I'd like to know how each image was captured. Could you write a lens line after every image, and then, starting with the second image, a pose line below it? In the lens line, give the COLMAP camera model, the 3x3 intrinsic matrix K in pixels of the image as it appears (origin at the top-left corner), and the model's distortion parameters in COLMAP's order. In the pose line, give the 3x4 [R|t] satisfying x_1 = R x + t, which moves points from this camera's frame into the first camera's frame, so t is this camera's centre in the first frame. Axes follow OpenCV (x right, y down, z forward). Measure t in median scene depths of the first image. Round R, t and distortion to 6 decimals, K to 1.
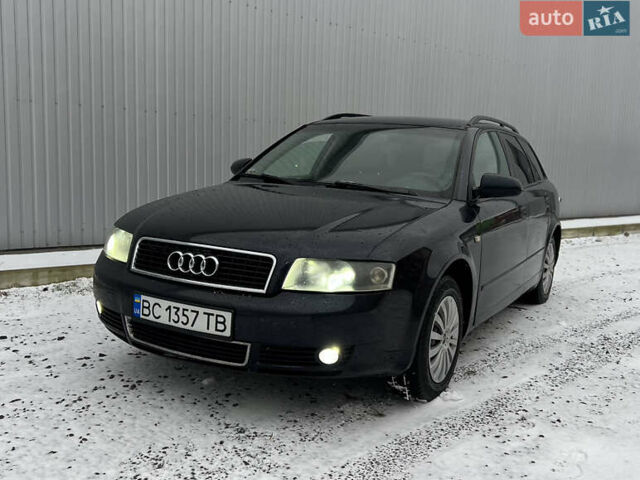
lens RADIAL K [[517.4, 0, 325.5], [0, 517.4, 242.5], [0, 0, 1]] dist [0.026447, -0.035861]
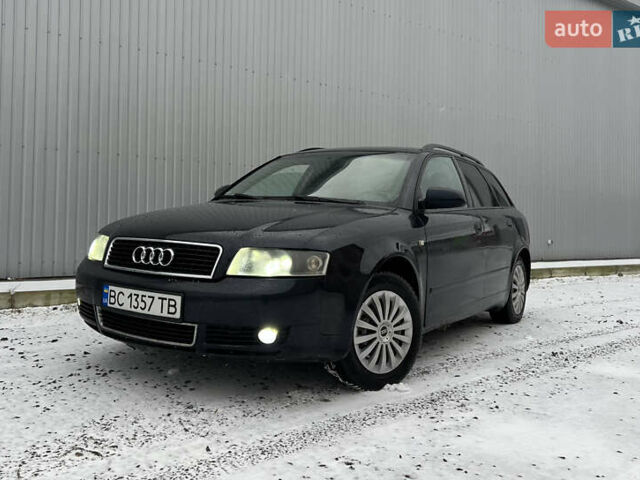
lens RADIAL K [[485.0, 0, 315.9], [0, 485.0, 234.6], [0, 0, 1]] dist [-0.015472, 0.005715]
pose [[0.998234, -0.016521, -0.057061, 0.149850], [0.009190, 0.991934, -0.126422, 0.120696], [0.058689, 0.125675, 0.990334, -0.033731]]
